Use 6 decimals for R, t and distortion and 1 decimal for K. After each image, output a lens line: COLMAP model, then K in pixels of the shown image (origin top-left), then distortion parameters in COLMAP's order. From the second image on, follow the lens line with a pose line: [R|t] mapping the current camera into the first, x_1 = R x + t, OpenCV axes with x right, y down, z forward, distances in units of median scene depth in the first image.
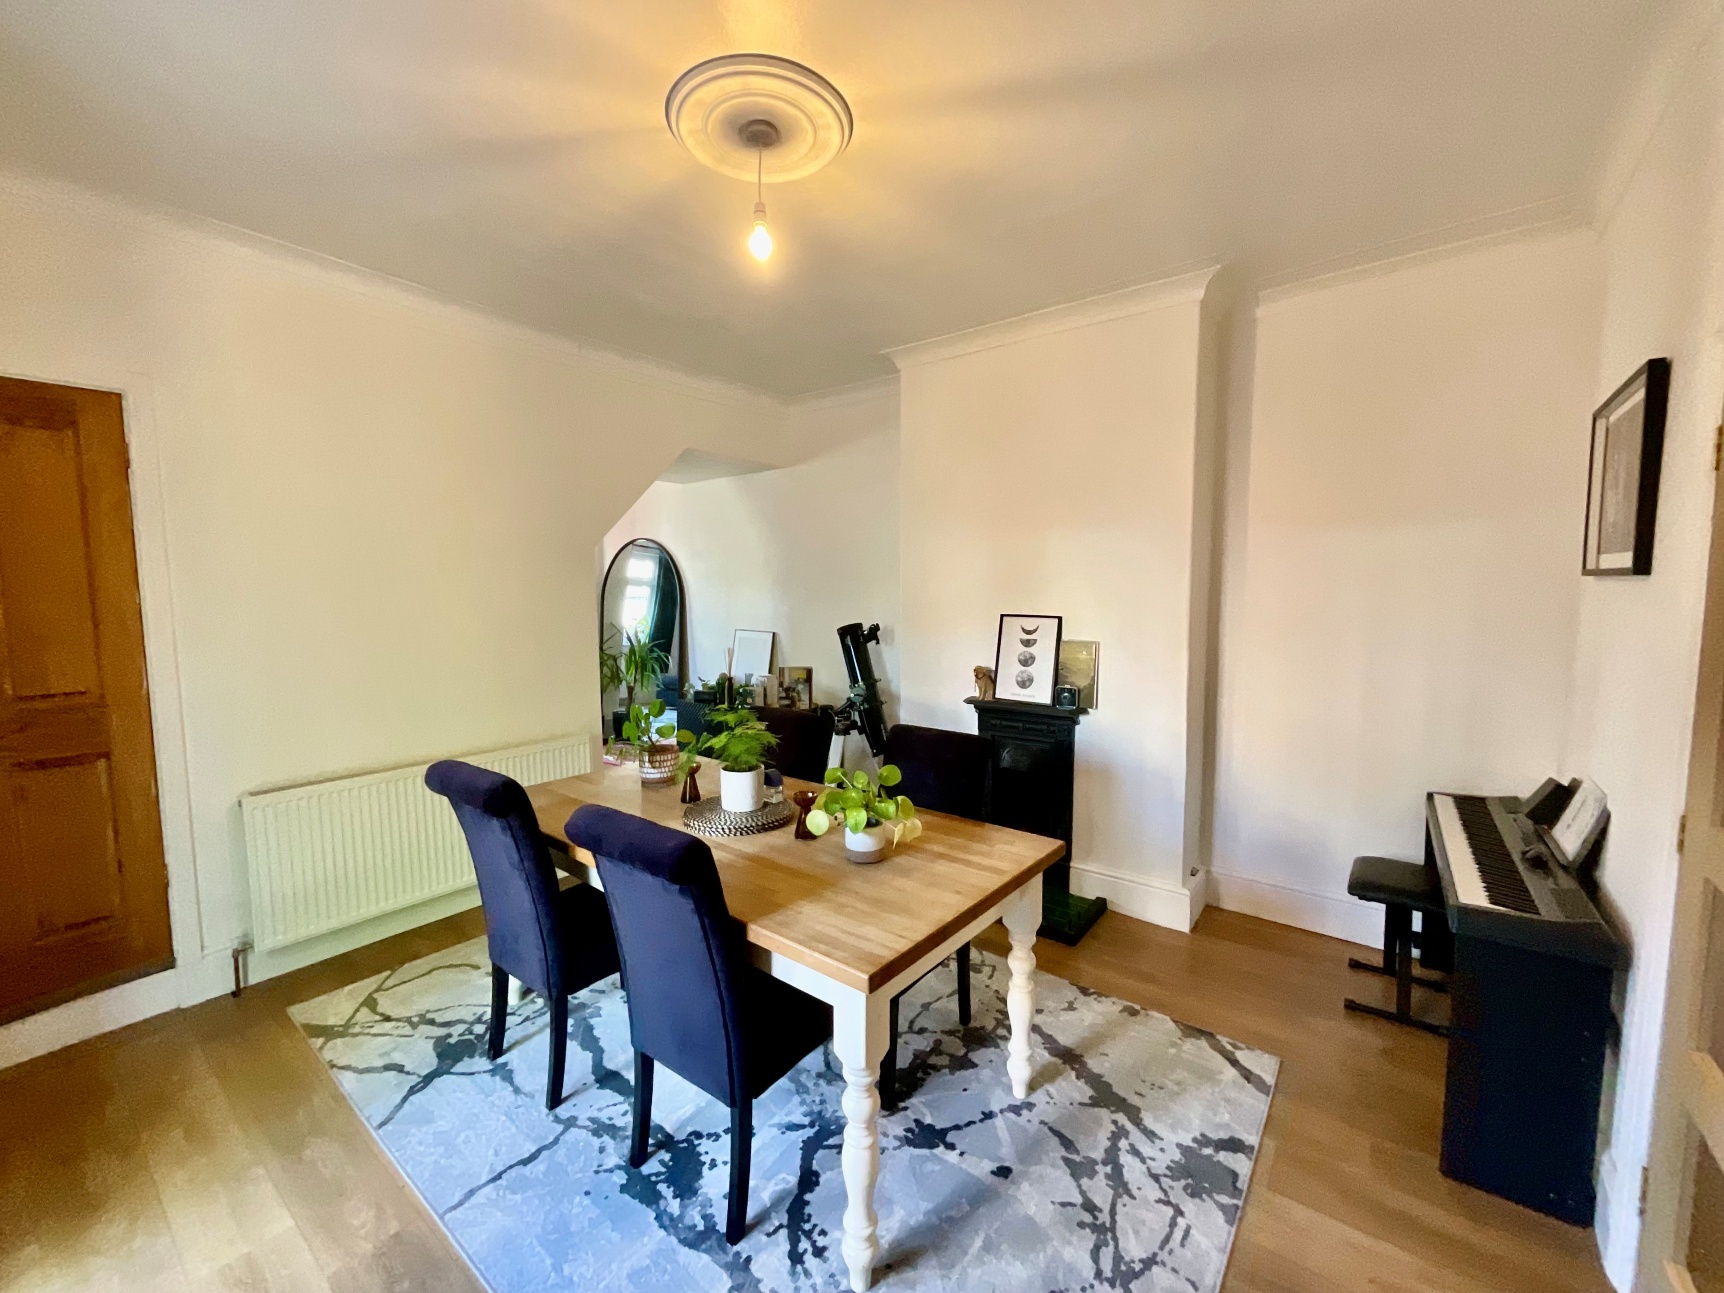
lens RADIAL K [[685.8, 0, 859.4], [0, 685.8, 650.6], [0, 0, 1]] dist [-0.000702, -0.000051]
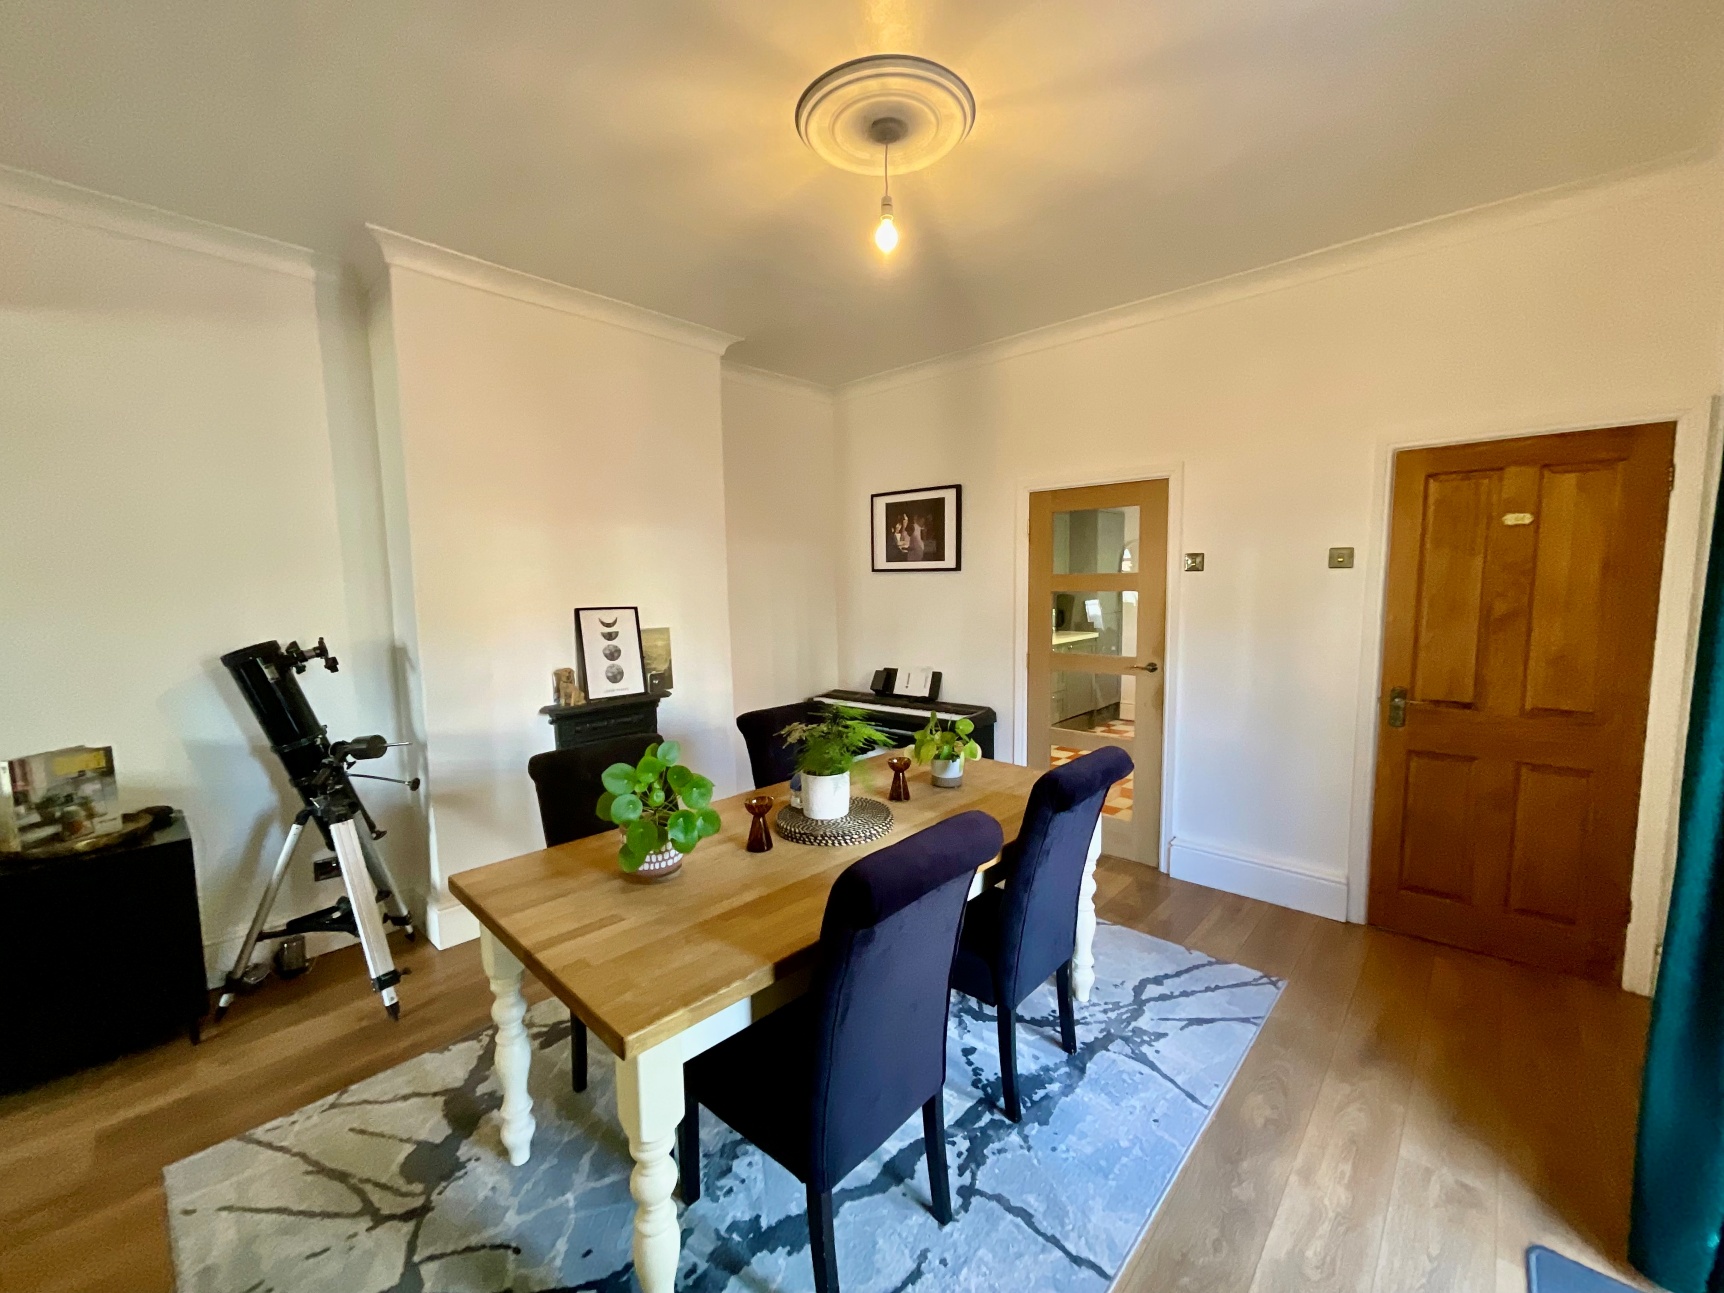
lens RADIAL K [[696.6, 0, 861.7], [0, 696.6, 654.9], [0, 0, 1]] dist [-0.001553, -0.000757]
pose [[0.082030, -0.097928, 0.991807, -0.710579], [0.105708, 0.990402, 0.089047, -0.035447], [-0.991008, 0.097537, 0.091594, 0.572842]]
